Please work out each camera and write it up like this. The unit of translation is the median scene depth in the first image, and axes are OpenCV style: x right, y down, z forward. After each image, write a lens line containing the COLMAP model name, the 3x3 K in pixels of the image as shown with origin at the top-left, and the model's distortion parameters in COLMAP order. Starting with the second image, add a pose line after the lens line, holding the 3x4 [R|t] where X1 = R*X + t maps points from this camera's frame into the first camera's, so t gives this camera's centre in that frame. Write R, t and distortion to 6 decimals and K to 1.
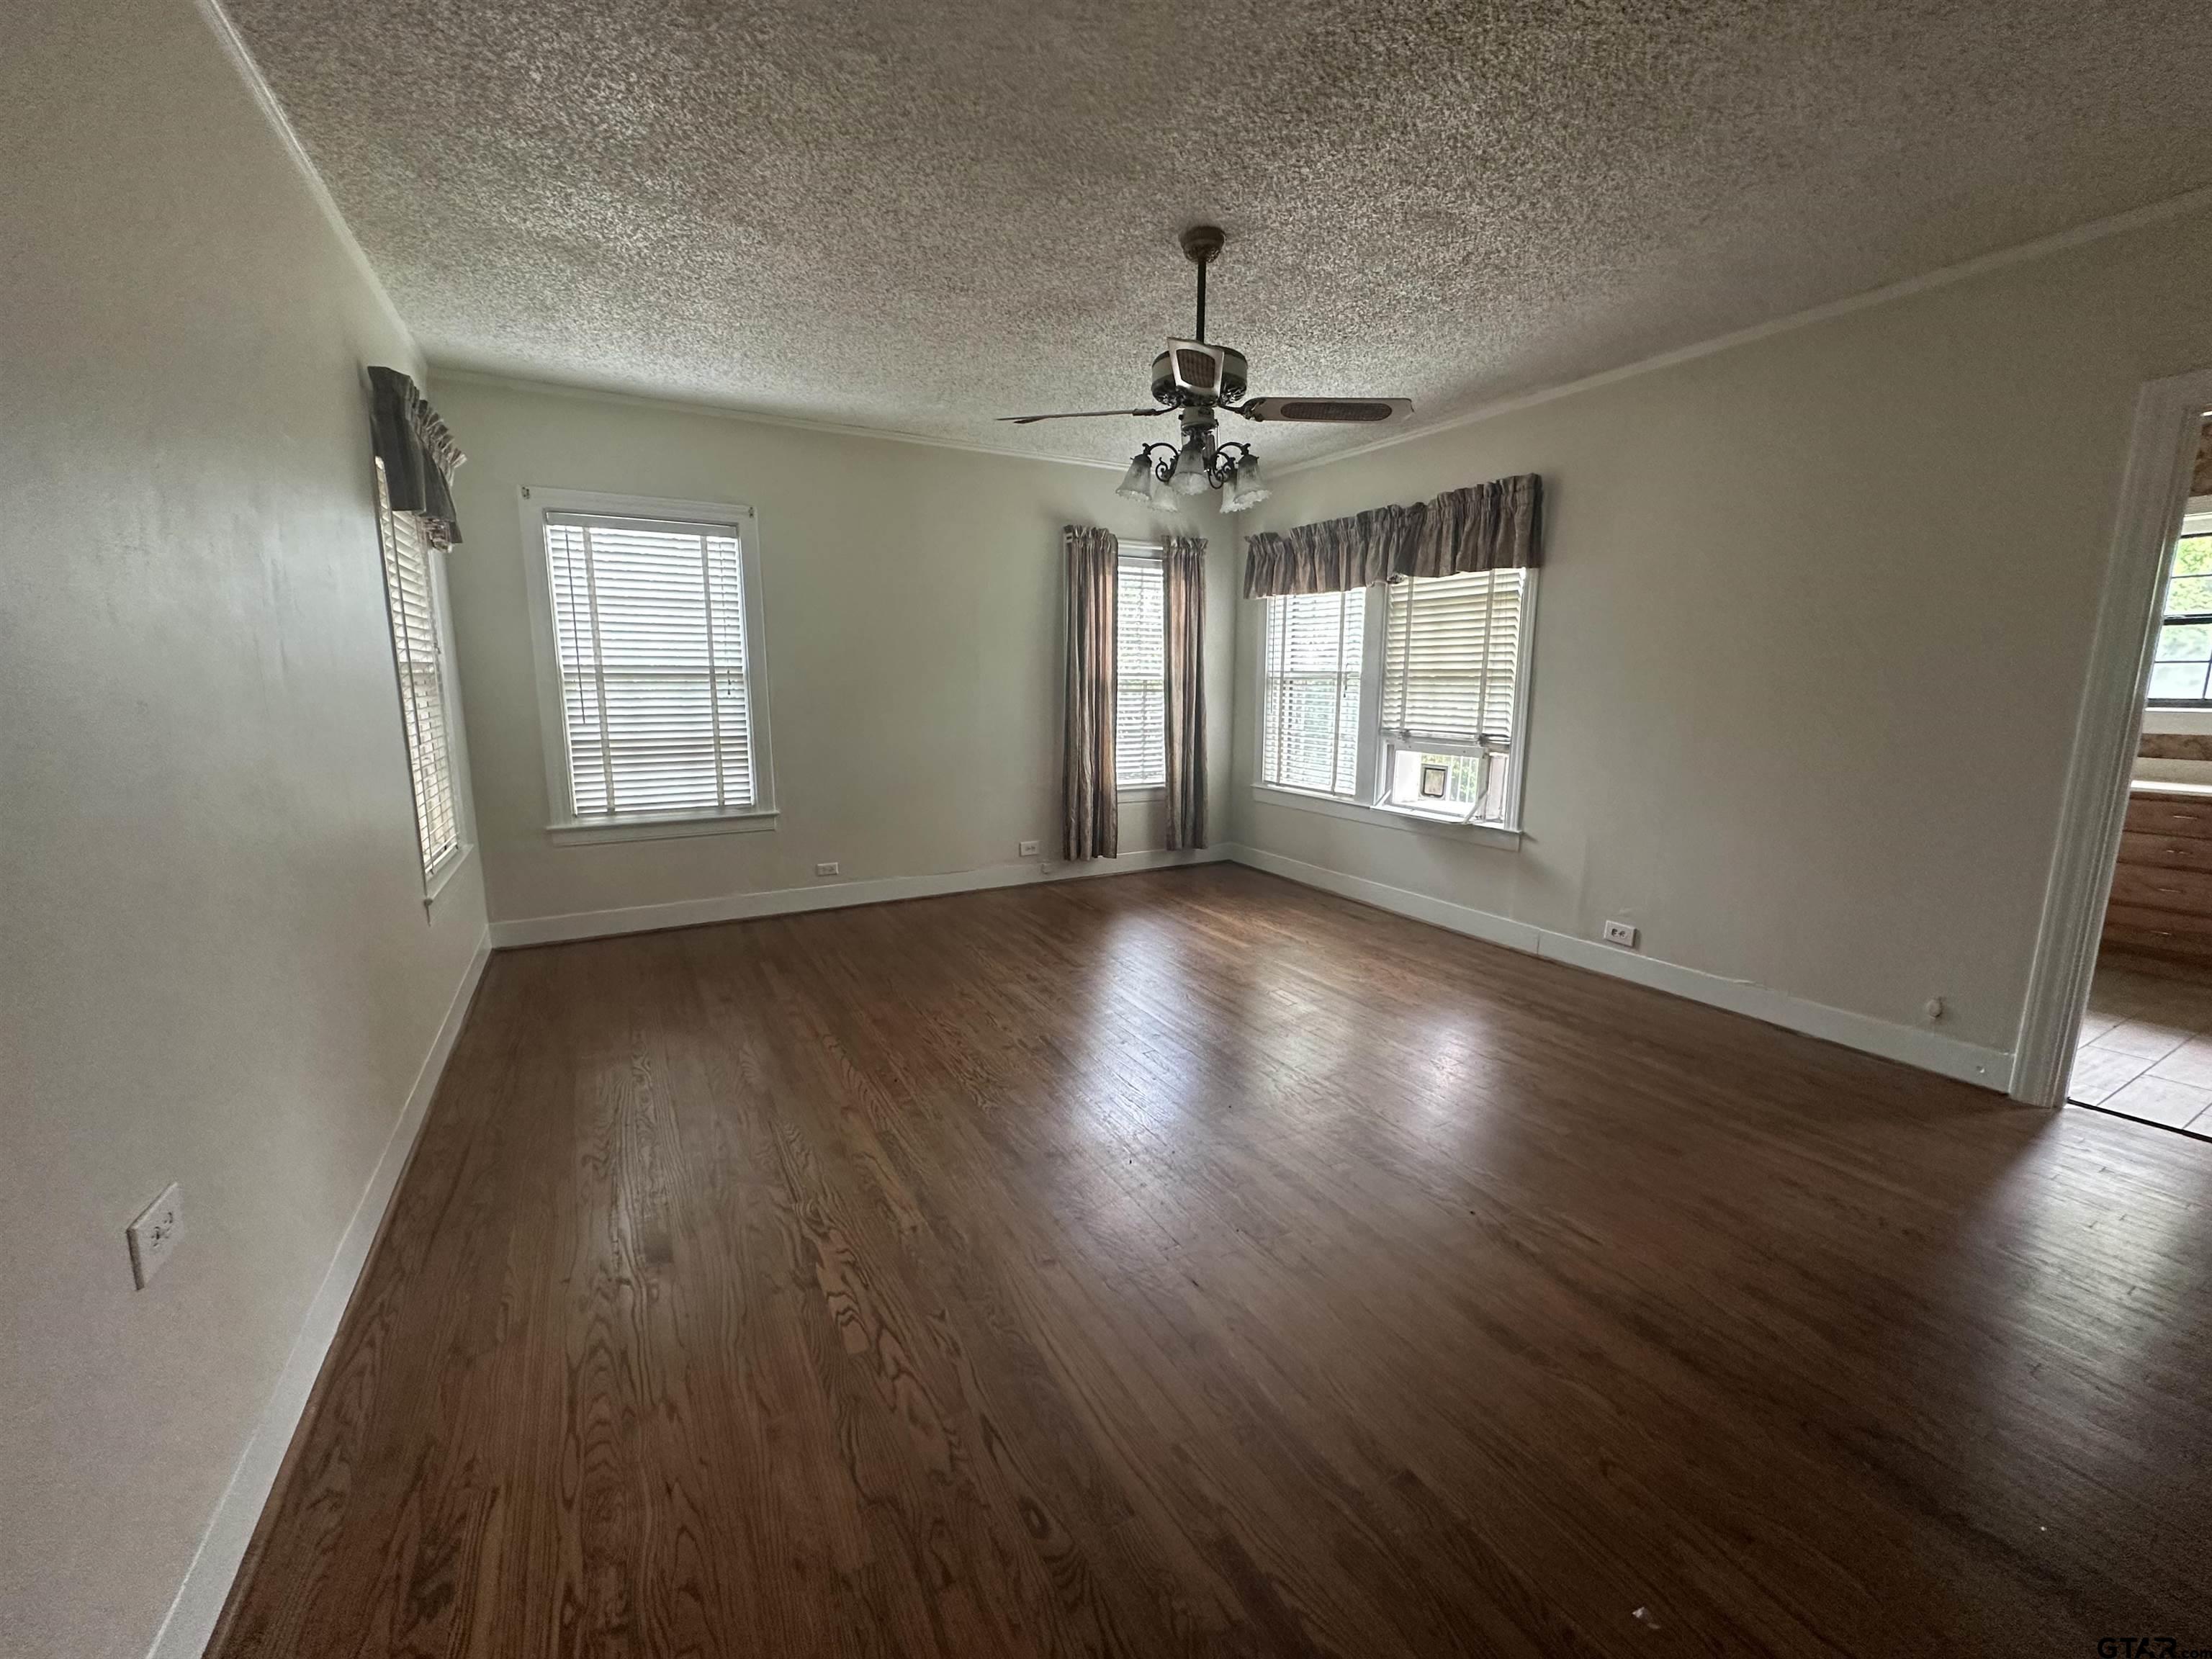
lens RADIAL K [[883.4, 0, 1112.7], [0, 883.4, 837.5], [0, 0, 1]] dist [0.003159, 0.000655]
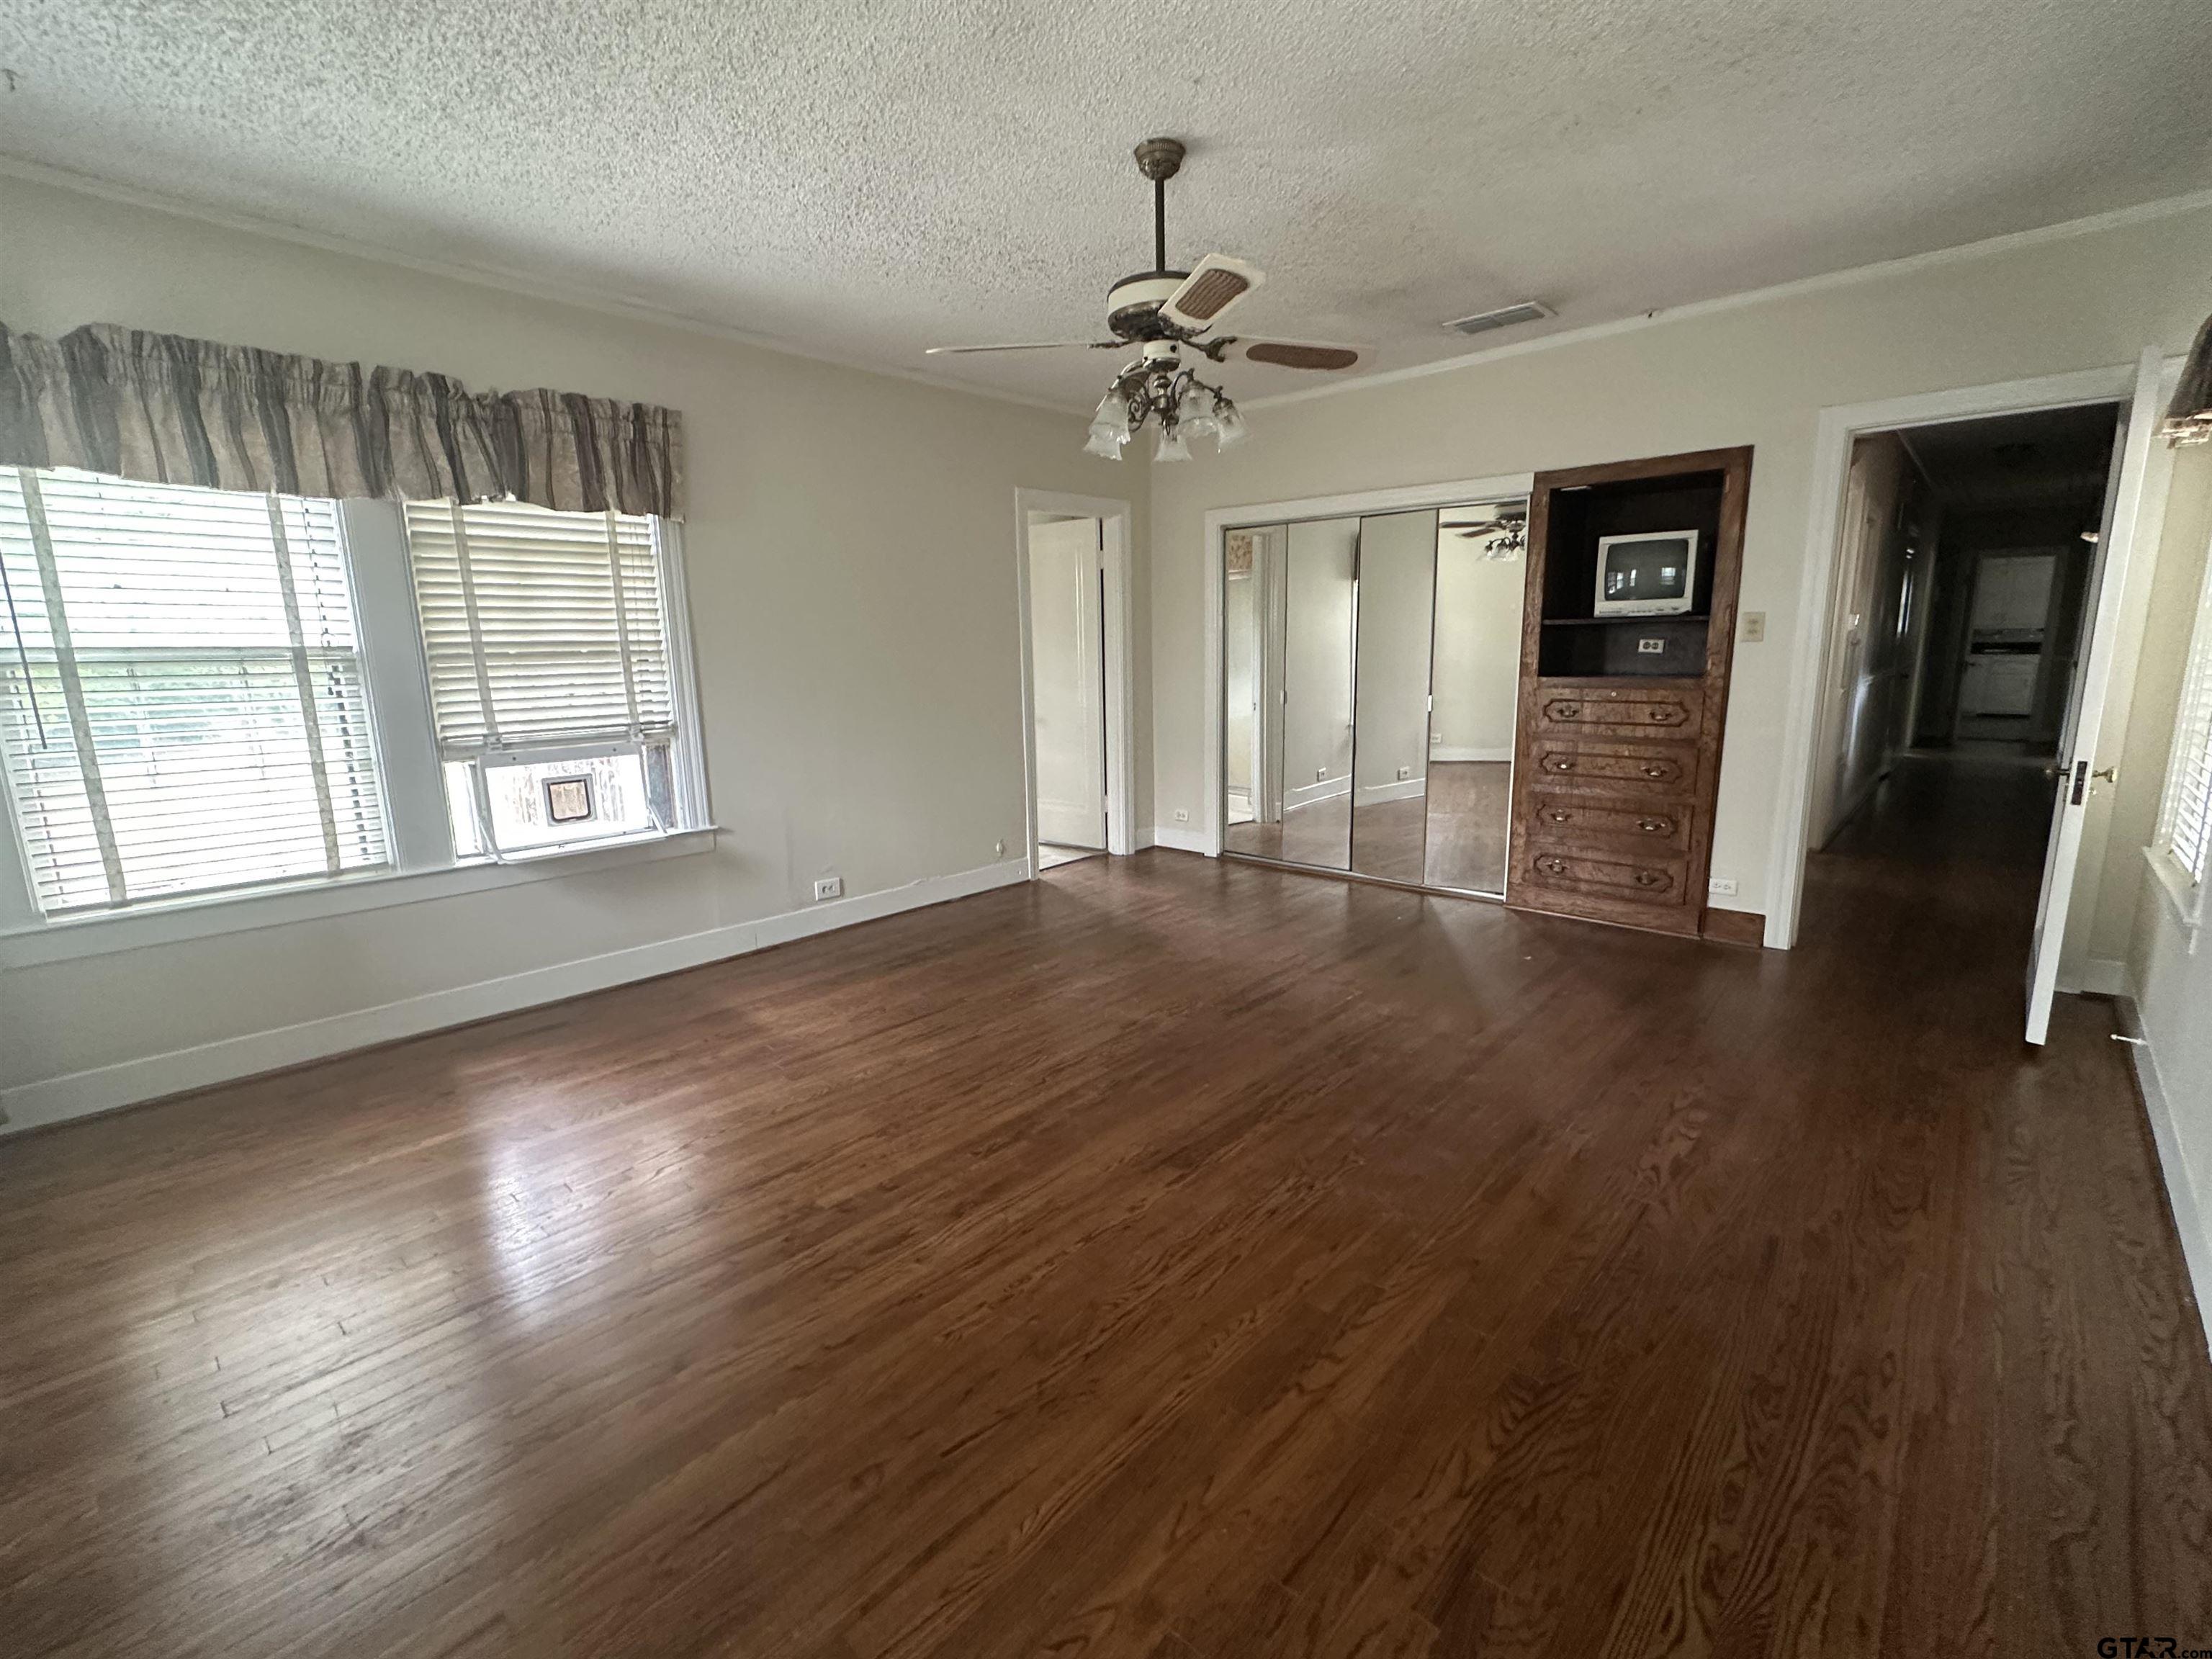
lens RADIAL K [[975.2, 0, 1104.5], [0, 975.2, 831.7], [0, 0, 1]] dist [-0.002736, -0.000050]
pose [[-0.305687, -0.177566, 0.935428, -0.521590], [0.188161, 0.951815, 0.242165, -0.151608], [-0.933355, 0.250038, -0.257547, 0.829600]]
